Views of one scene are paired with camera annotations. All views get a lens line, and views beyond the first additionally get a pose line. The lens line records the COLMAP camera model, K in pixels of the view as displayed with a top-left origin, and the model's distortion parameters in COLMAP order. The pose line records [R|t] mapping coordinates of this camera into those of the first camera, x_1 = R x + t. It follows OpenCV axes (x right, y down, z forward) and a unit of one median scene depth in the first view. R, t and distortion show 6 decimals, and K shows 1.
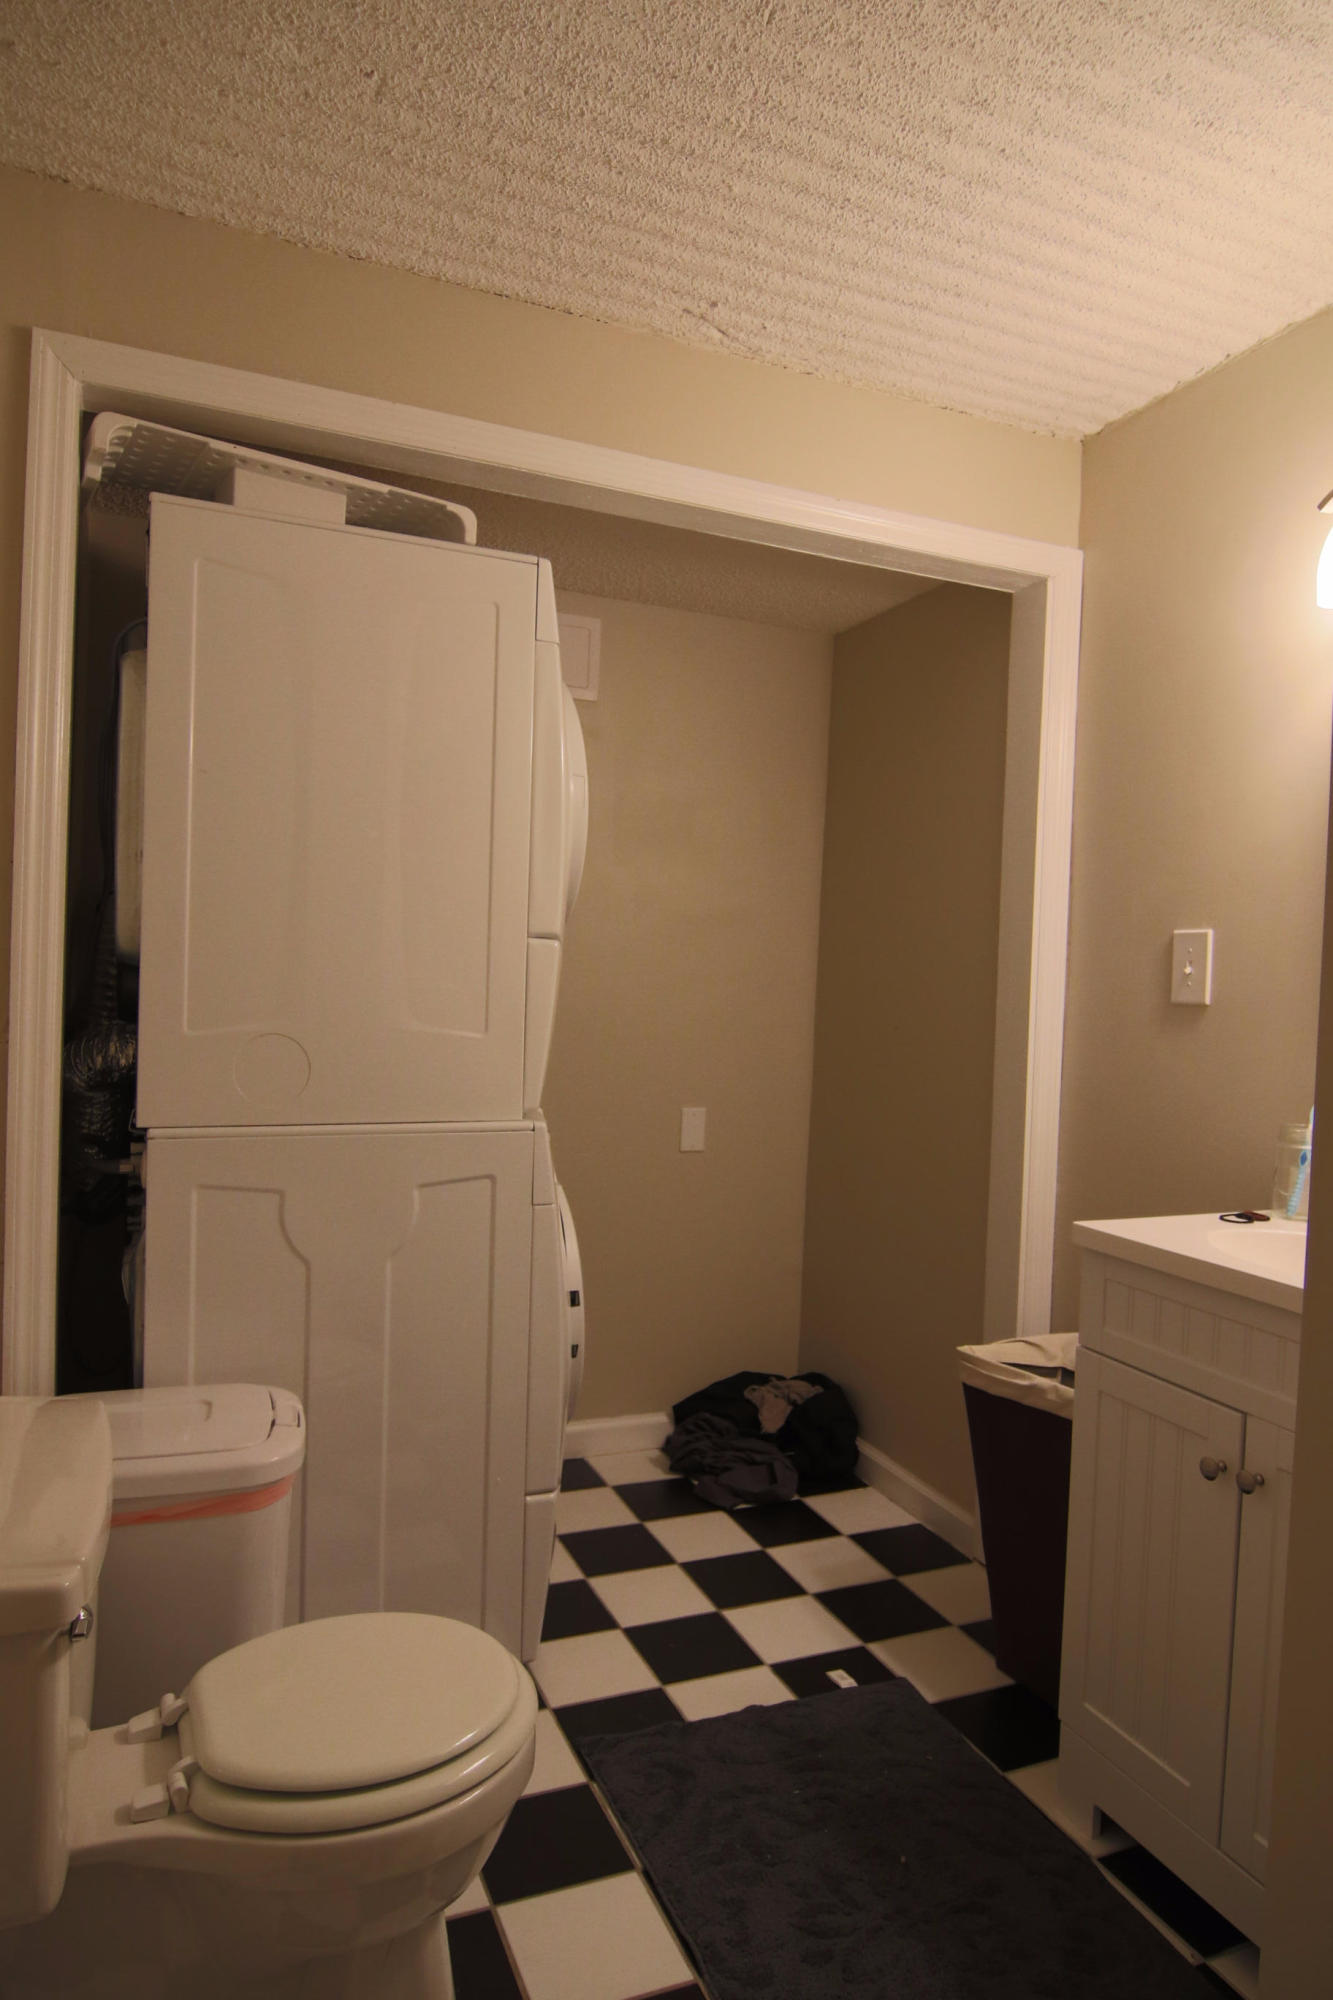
lens RADIAL K [[1218.7, 0, 666.5], [0, 1218.7, 1000.0], [0, 0, 1]] dist [-0.010766, -0.012500]
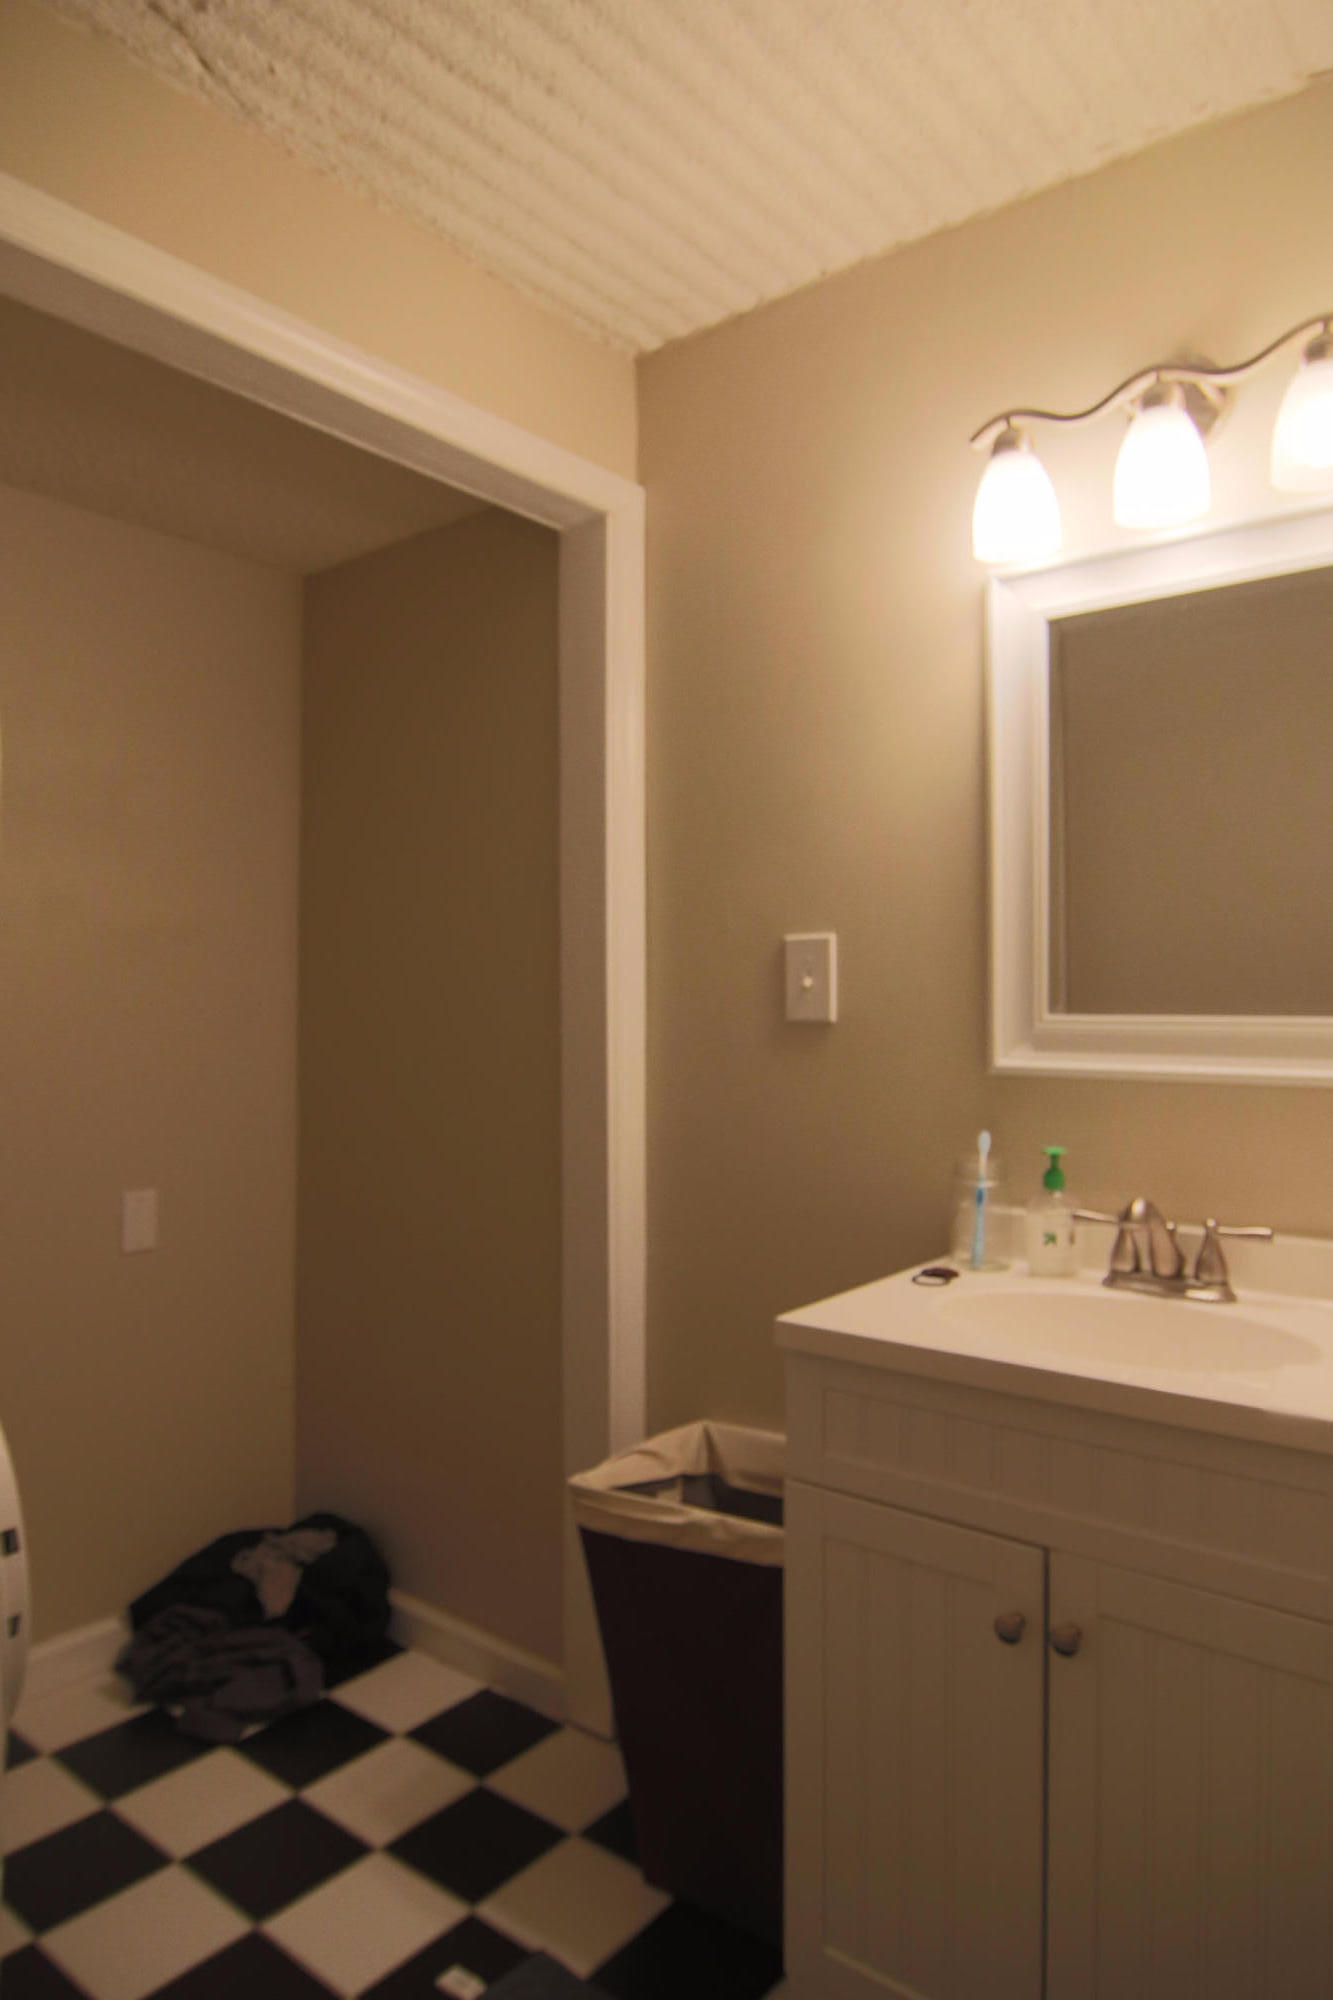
lens RADIAL K [[1218.7, 0, 666.5], [0, 1218.7, 1000.0], [0, 0, 1]] dist [-0.010766, -0.012500]
pose [[0.877401, -0.036105, 0.478397, -0.058694], [0.045215, 0.998949, -0.007535, -0.009017], [-0.477622, 0.028242, 0.878111, 0.262298]]
